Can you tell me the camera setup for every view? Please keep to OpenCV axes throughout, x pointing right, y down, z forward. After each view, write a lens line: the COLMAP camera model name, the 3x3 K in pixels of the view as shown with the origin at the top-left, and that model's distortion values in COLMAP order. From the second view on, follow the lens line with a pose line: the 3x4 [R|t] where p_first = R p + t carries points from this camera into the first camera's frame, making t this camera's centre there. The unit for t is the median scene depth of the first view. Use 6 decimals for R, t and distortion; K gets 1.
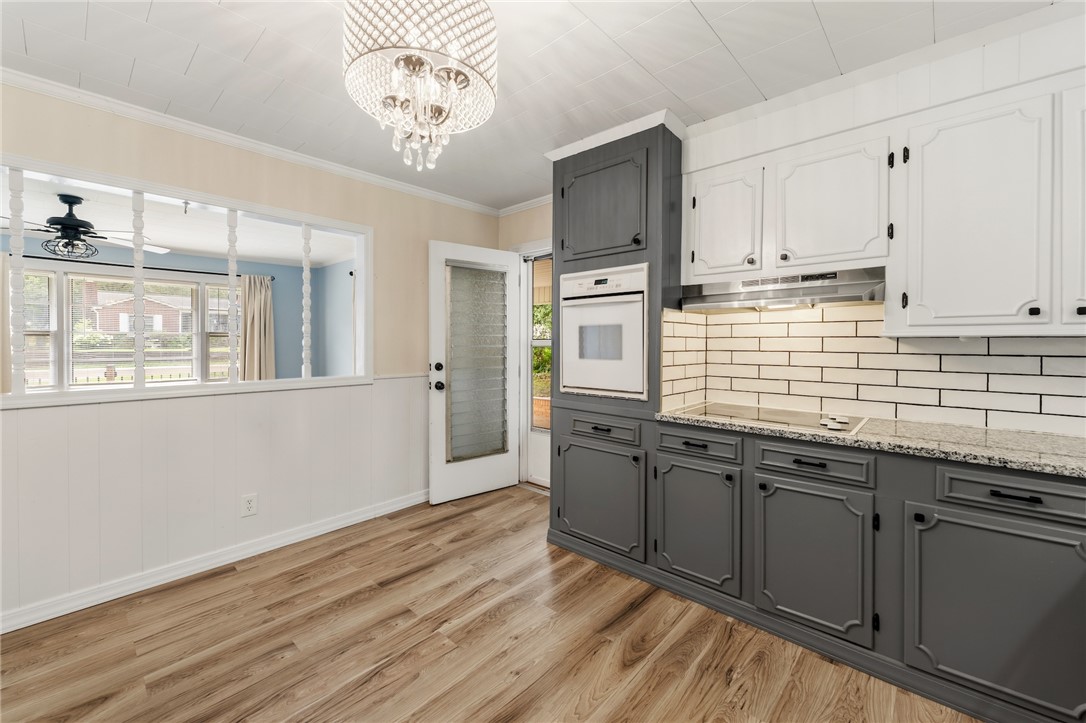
lens RADIAL K [[439.2, 0, 528.4], [0, 439.2, 348.1], [0, 0, 1]] dist [-0.001089, 0.000135]
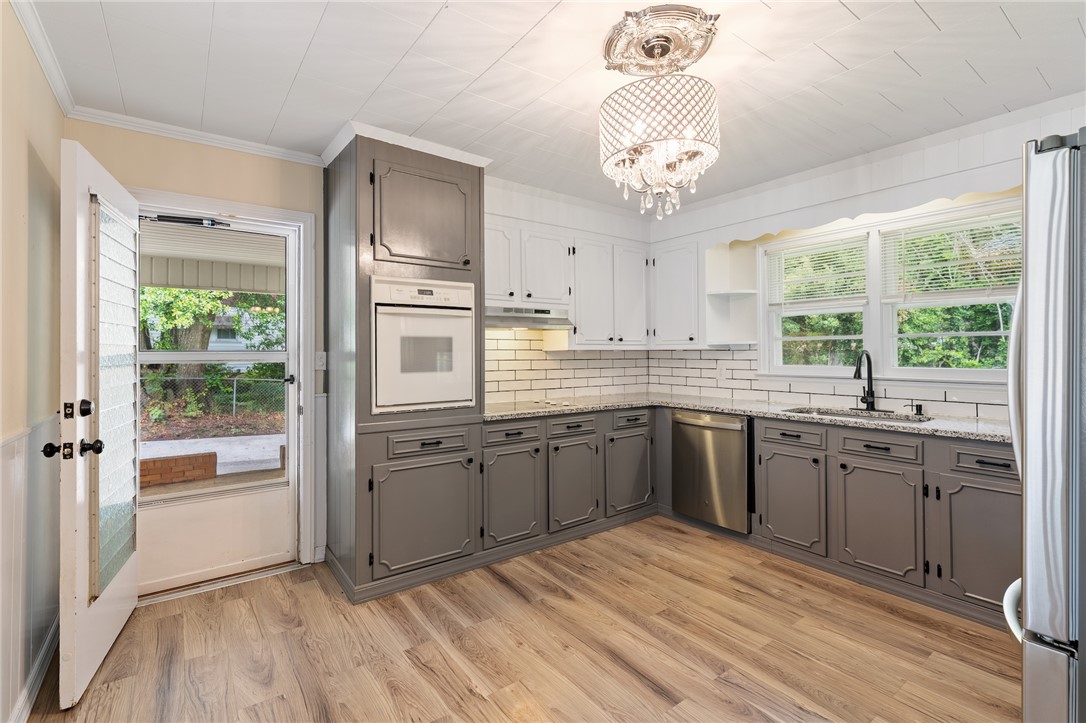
lens RADIAL K [[498.8, 0, 544.1], [0, 498.8, 353.8], [0, 0, 1]] dist [0.005096, 0.000302]
pose [[0.180769, -0.004806, 0.983514, -1.000075], [0.018581, 0.999826, 0.001471, -0.013341], [-0.983350, 0.018008, 0.180827, 0.622950]]
